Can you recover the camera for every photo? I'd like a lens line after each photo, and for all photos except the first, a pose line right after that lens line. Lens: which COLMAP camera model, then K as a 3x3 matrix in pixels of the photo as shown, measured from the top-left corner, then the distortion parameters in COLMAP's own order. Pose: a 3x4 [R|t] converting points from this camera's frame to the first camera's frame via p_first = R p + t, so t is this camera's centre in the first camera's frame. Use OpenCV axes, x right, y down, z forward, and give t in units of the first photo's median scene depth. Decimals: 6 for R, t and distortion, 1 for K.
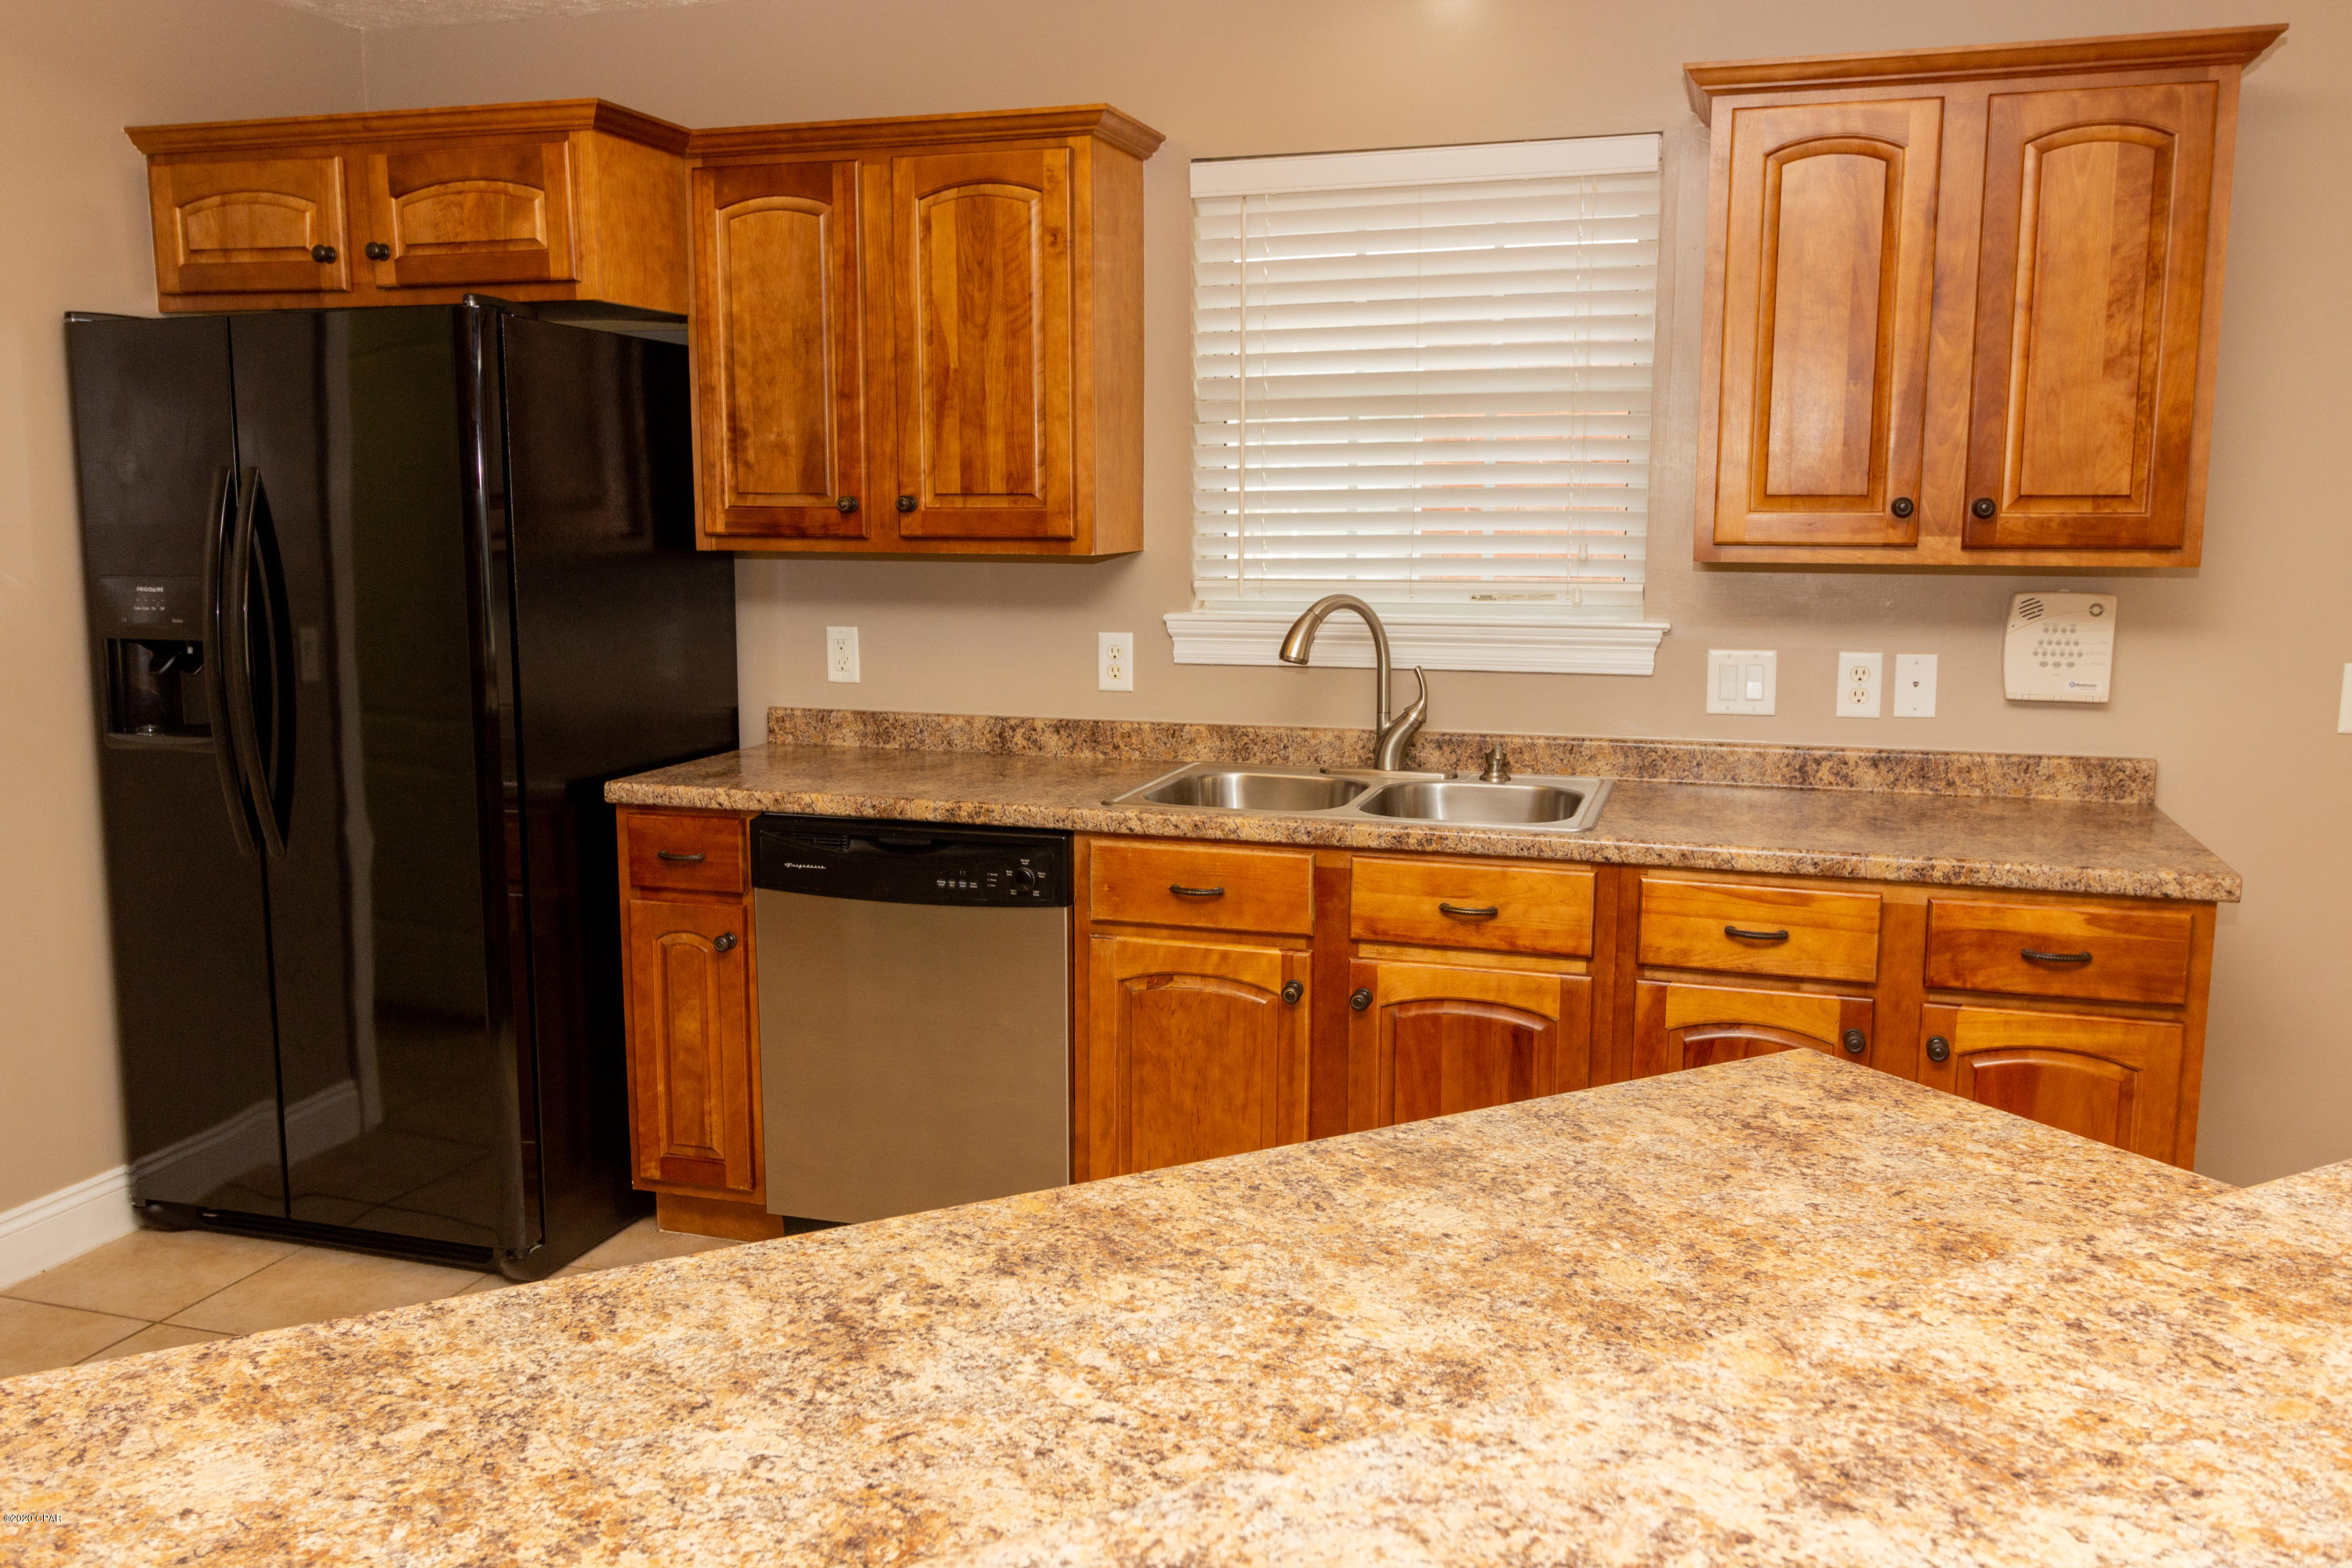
lens RADIAL K [[1833.6, 0, 1176.0], [0, 1833.6, 784.0], [0, 0, 1]] dist [-0.000108, -0.001637]
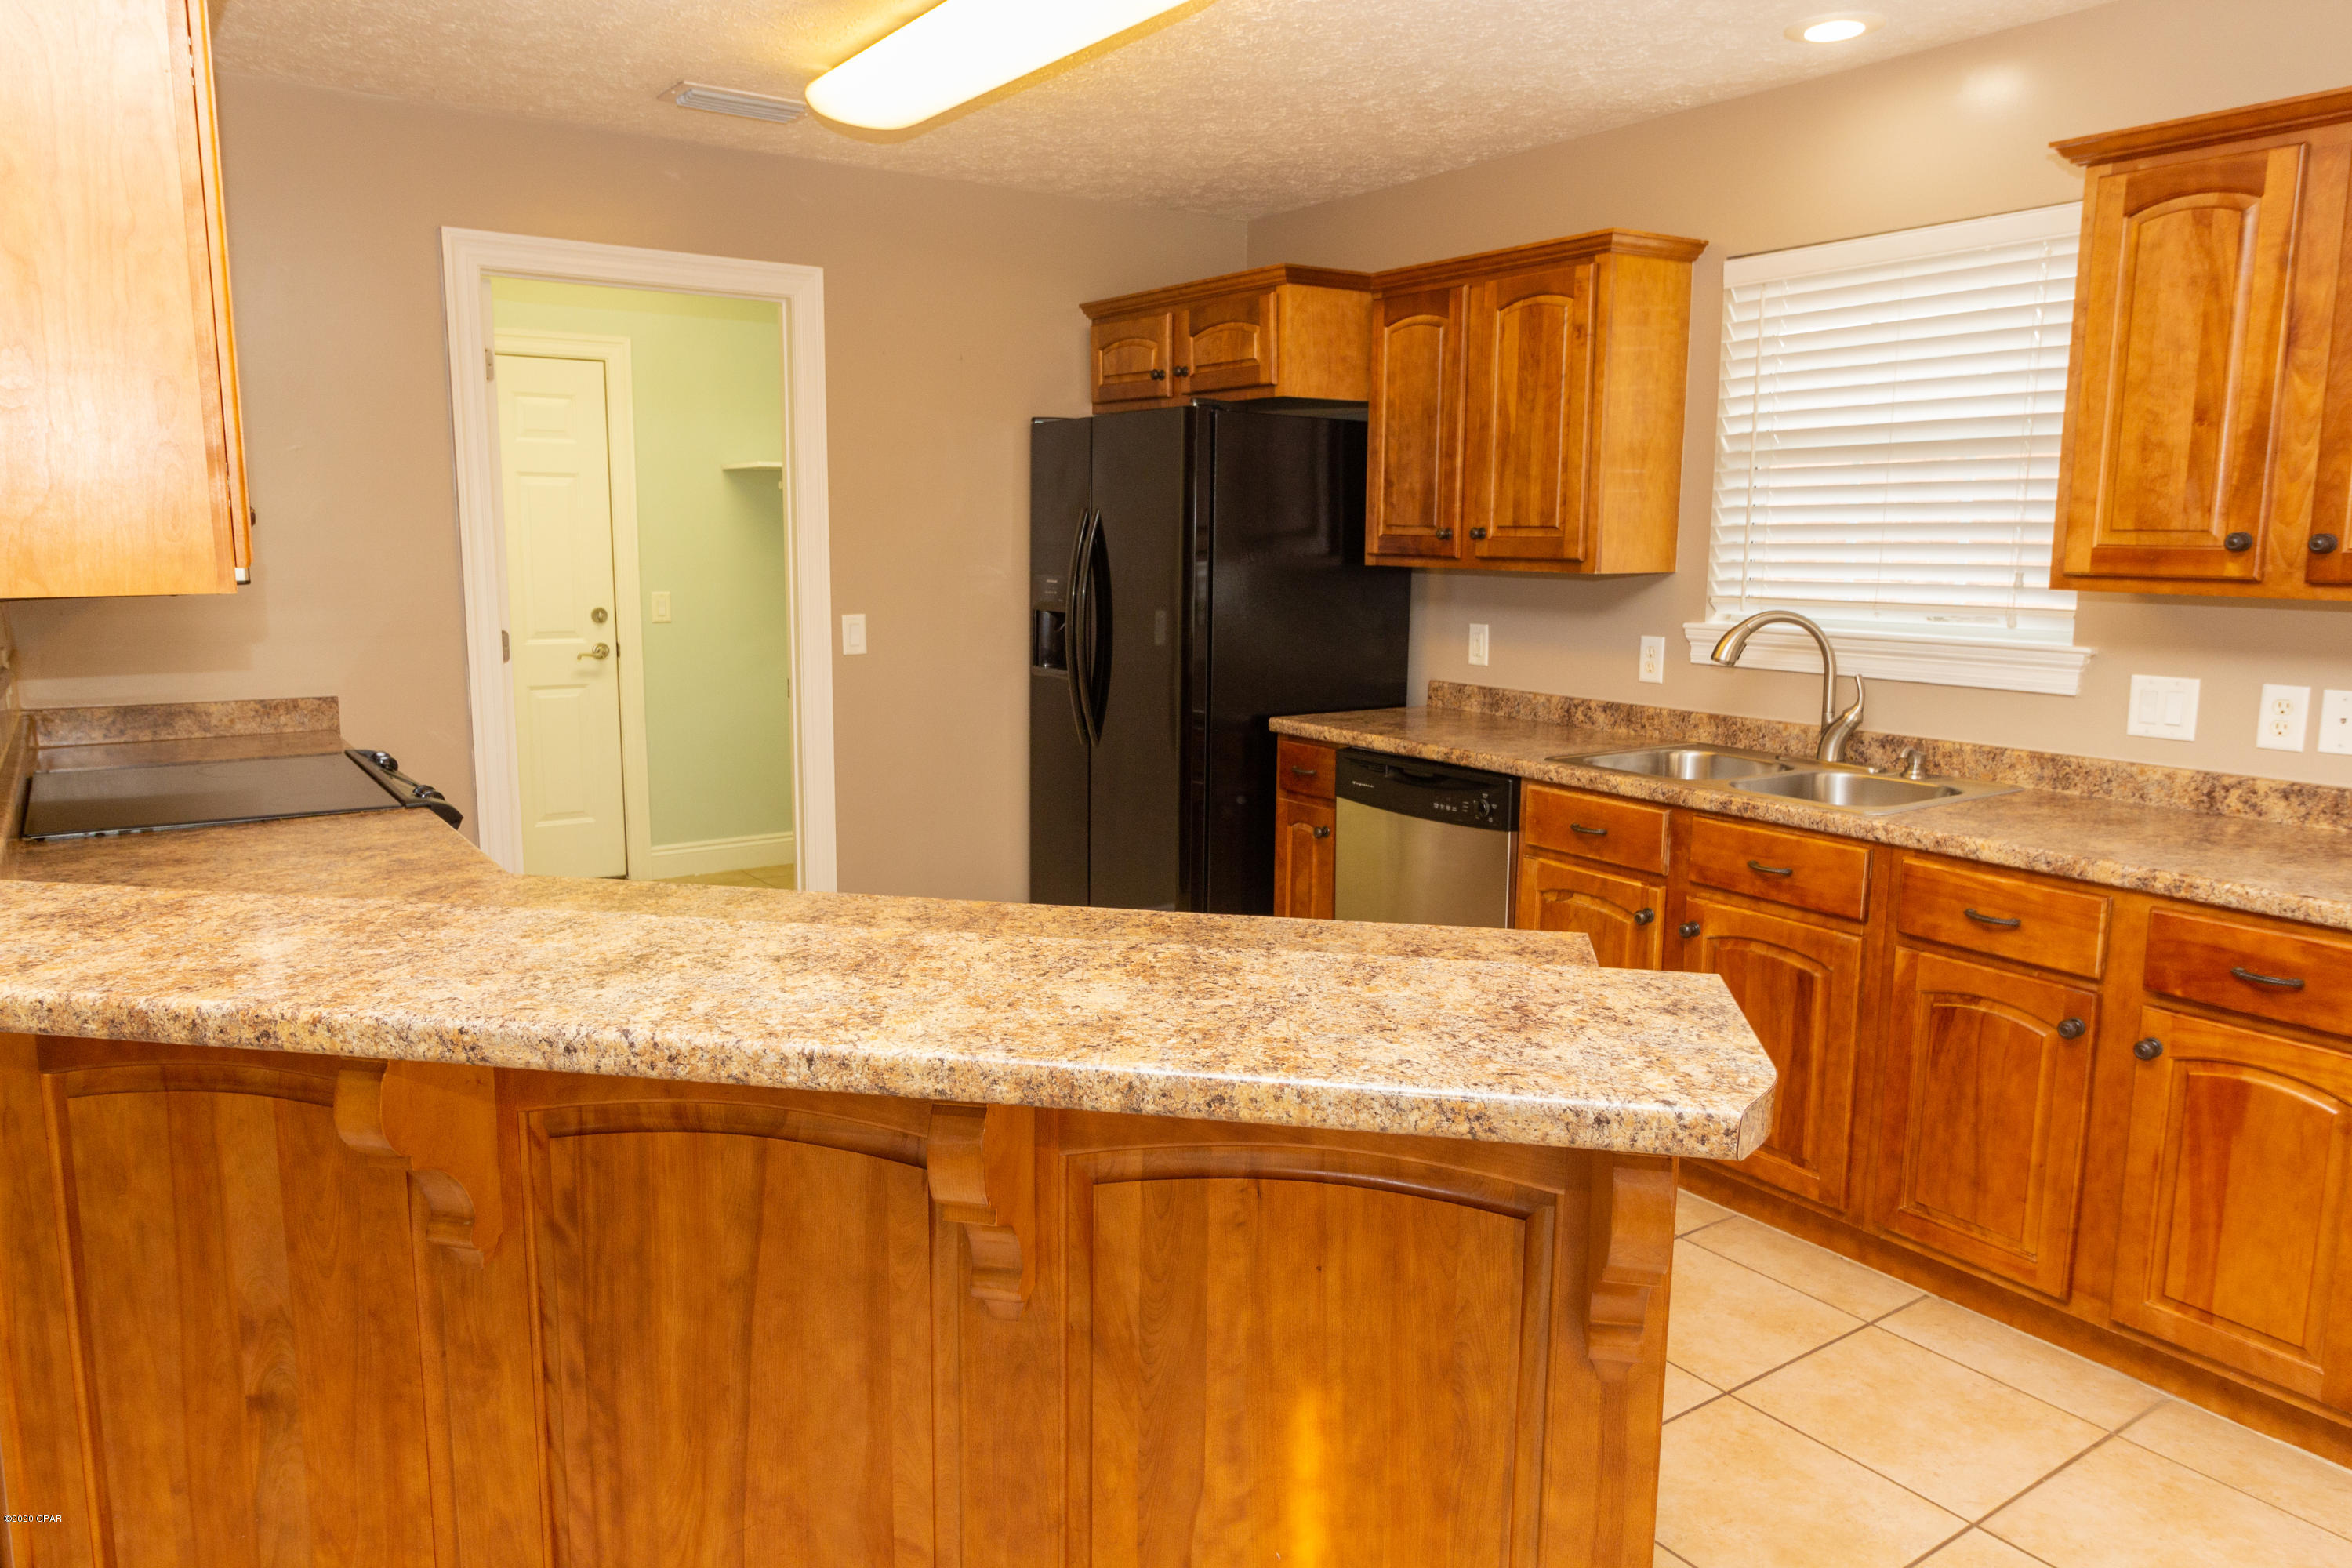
lens RADIAL K [[1551.8, 0, 1176.0], [0, 1551.8, 784.0], [0, 0, 1]] dist [0.004809, -0.001843]
pose [[0.787355, 0.104817, -0.607524, 0.408966], [-0.100638, 0.994075, 0.041082, 0.008737], [0.608230, 0.028793, 0.793239, -0.054573]]
